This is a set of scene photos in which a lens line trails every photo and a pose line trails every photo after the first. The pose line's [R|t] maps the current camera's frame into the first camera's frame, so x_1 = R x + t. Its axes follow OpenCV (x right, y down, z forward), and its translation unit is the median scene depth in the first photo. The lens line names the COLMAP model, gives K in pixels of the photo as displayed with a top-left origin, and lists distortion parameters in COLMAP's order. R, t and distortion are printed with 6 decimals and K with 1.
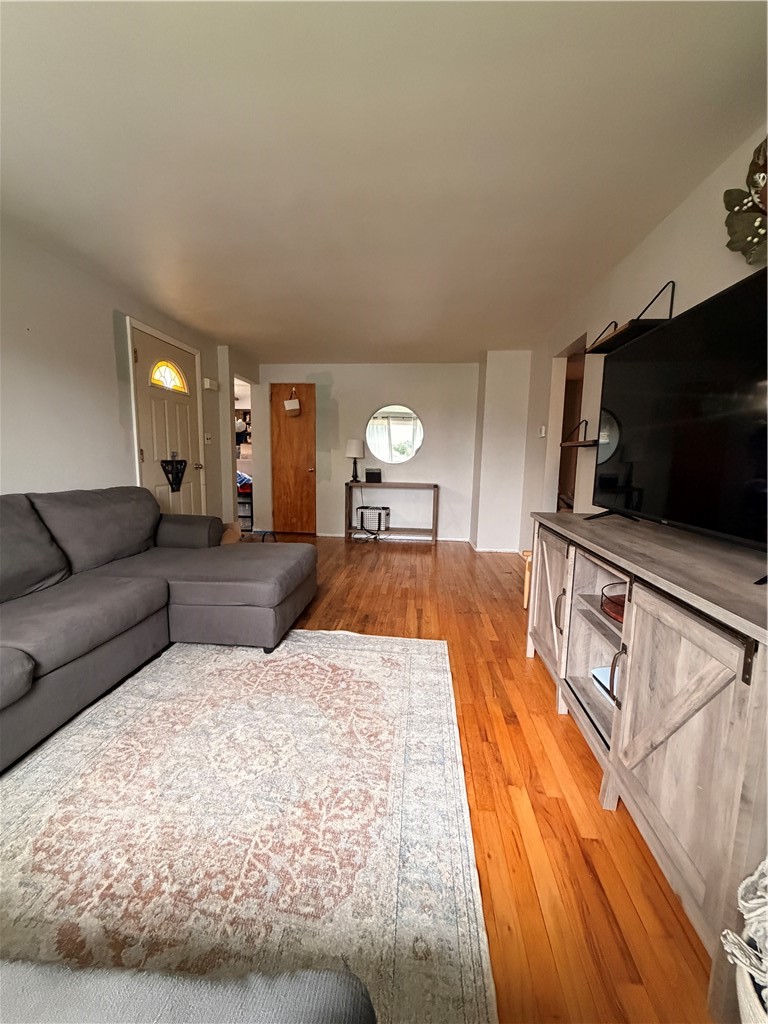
lens RADIAL K [[408.8, 0, 384.0], [0, 408.8, 512.0], [0, 0, 1]] dist [0.000863, 0.000232]
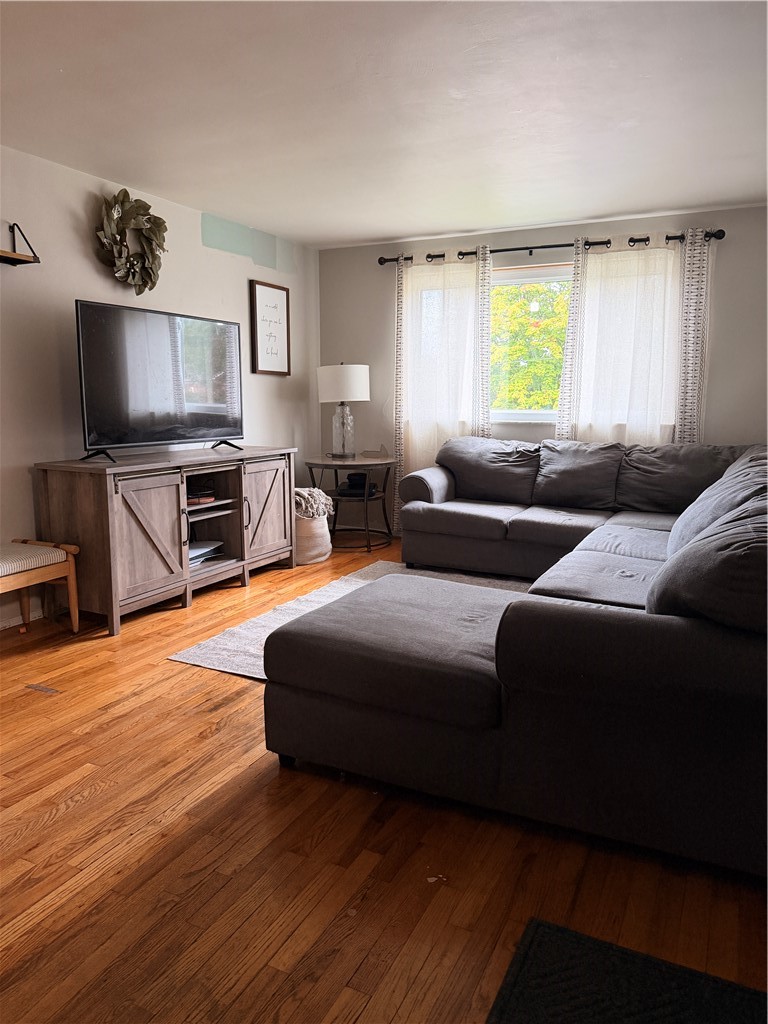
lens RADIAL K [[714.3, 0, 384.0], [0, 714.3, 512.0], [0, 0, 1]] dist [0.120521, -0.259854]
pose [[-0.931558, -0.079821, 0.354724, -0.642602], [0.027339, 0.957466, 0.287248, -0.293914], [-0.362565, 0.277285, -0.889753, 1.923362]]
